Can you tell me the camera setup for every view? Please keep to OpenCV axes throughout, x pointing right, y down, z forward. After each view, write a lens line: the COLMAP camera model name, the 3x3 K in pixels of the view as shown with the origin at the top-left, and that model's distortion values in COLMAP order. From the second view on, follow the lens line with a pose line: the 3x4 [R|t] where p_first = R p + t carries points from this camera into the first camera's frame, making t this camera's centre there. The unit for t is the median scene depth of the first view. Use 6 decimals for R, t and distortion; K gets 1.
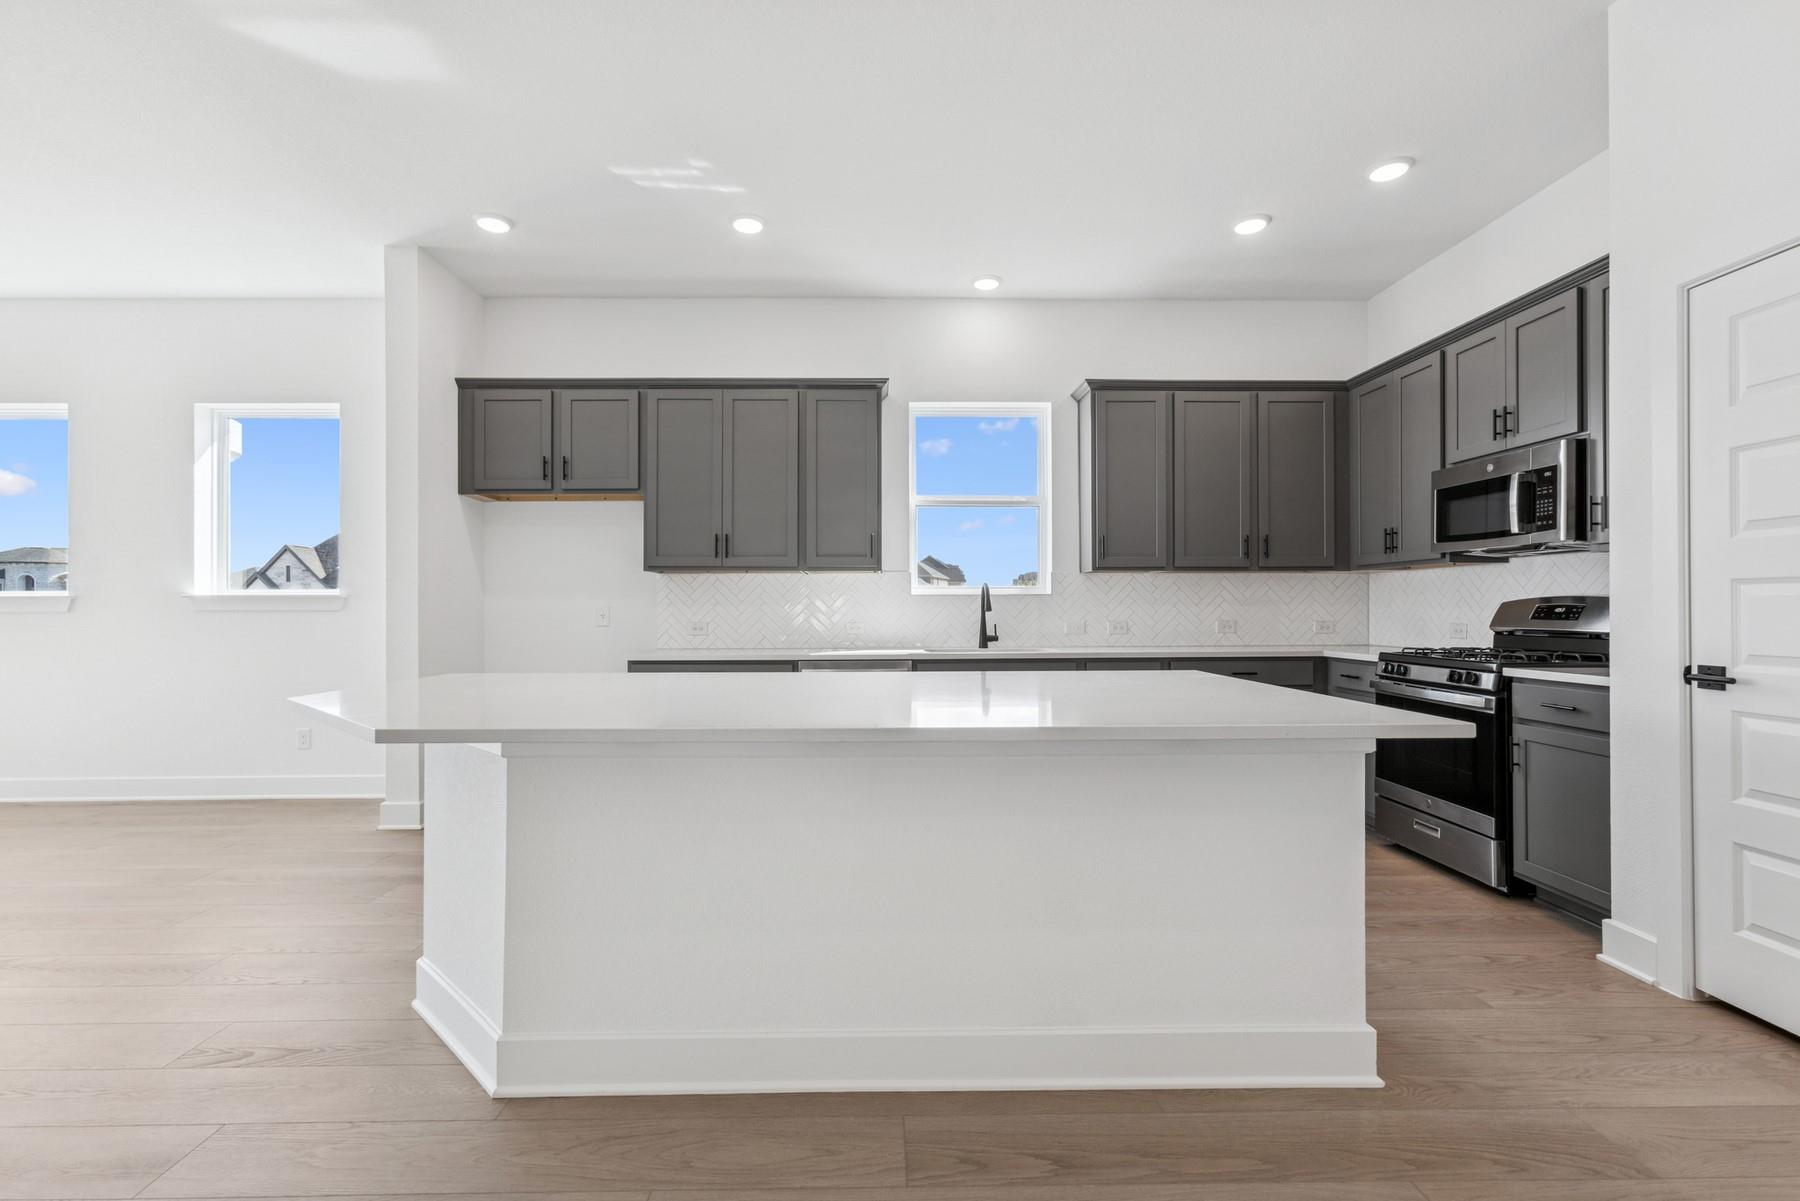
lens RADIAL K [[816.7, 0, 894.4], [0, 816.7, 606.7], [0, 0, 1]] dist [-0.007550, 0.005423]
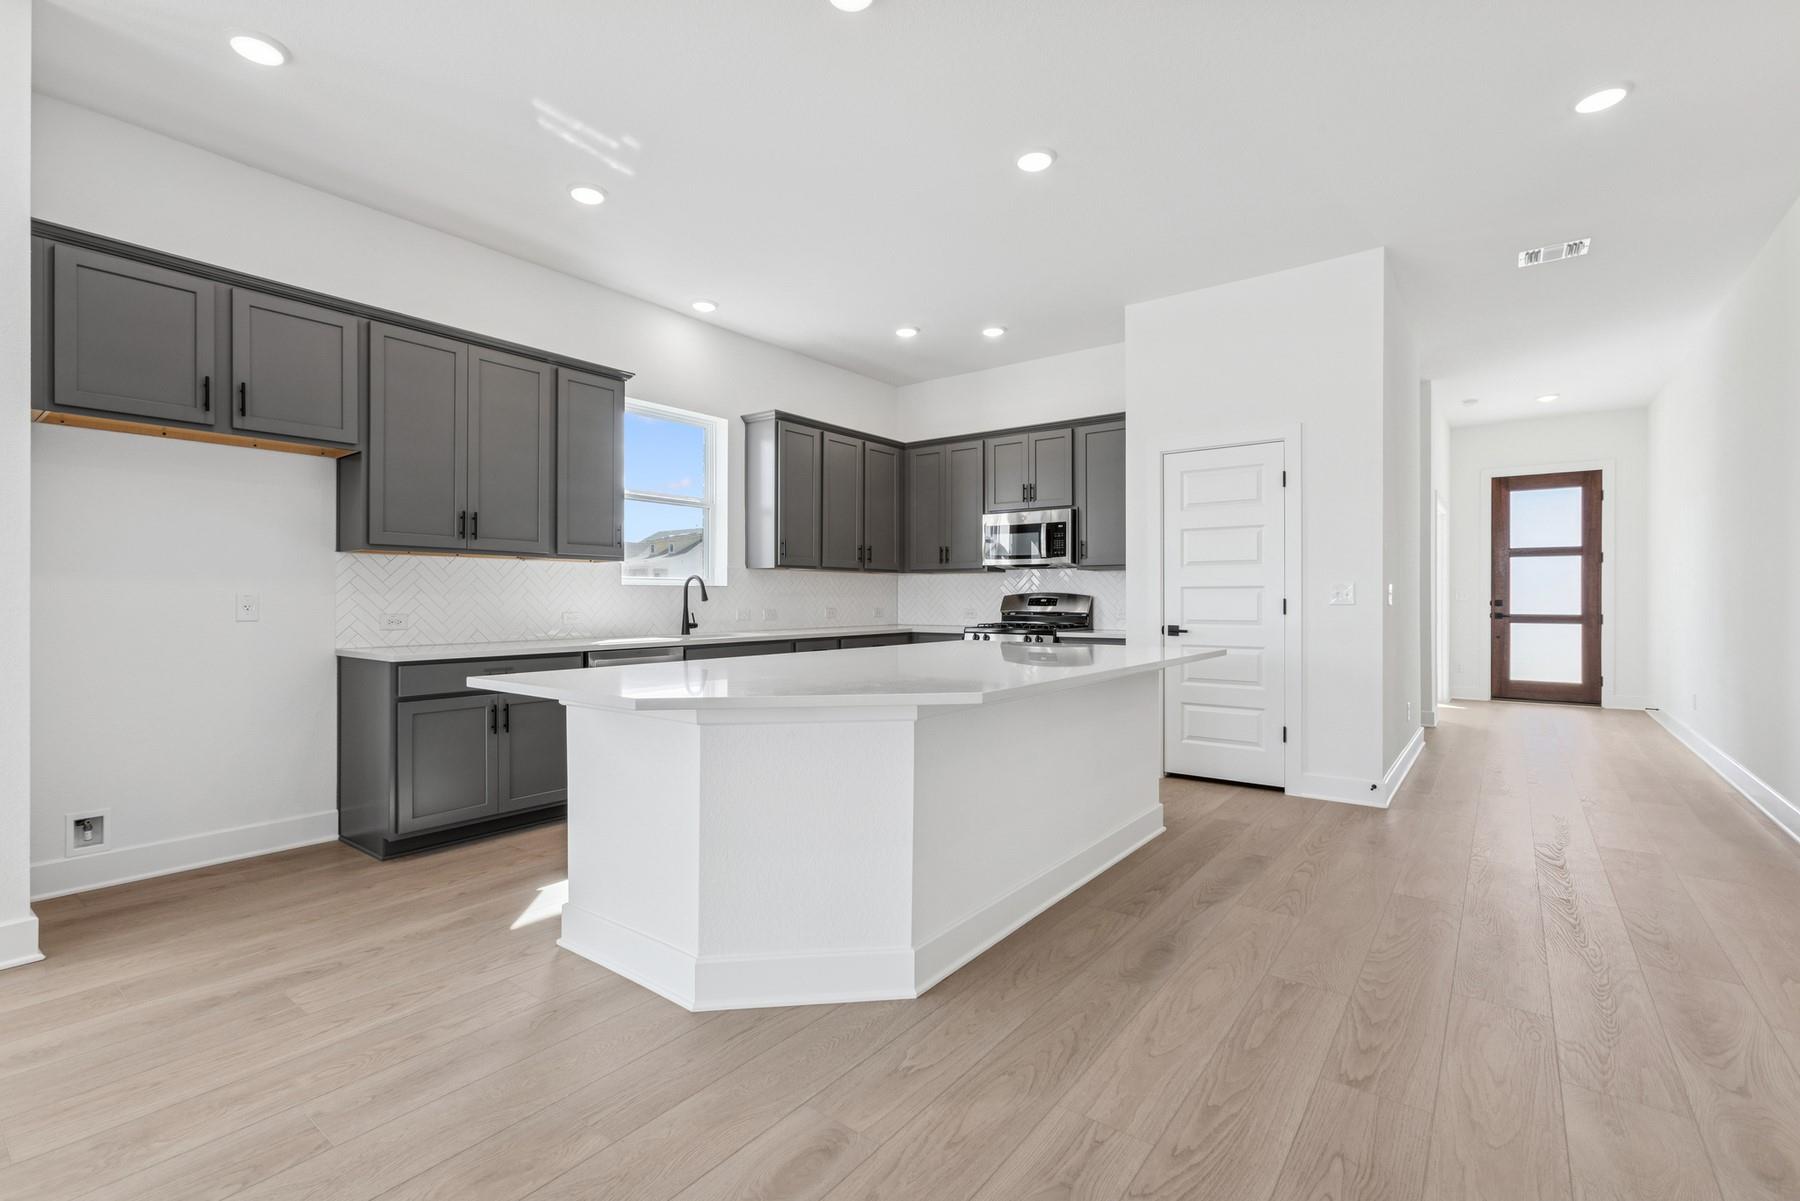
lens RADIAL K [[816.7, 0, 903.2], [0, 816.7, 597.0], [0, 0, 1]] dist [-0.007550, 0.005423]
pose [[0.609687, 0.003054, 0.792637, -0.613408], [-0.004305, 0.999991, -0.000541, -0.000413], [-0.792631, -0.003082, 0.609694, 0.110926]]
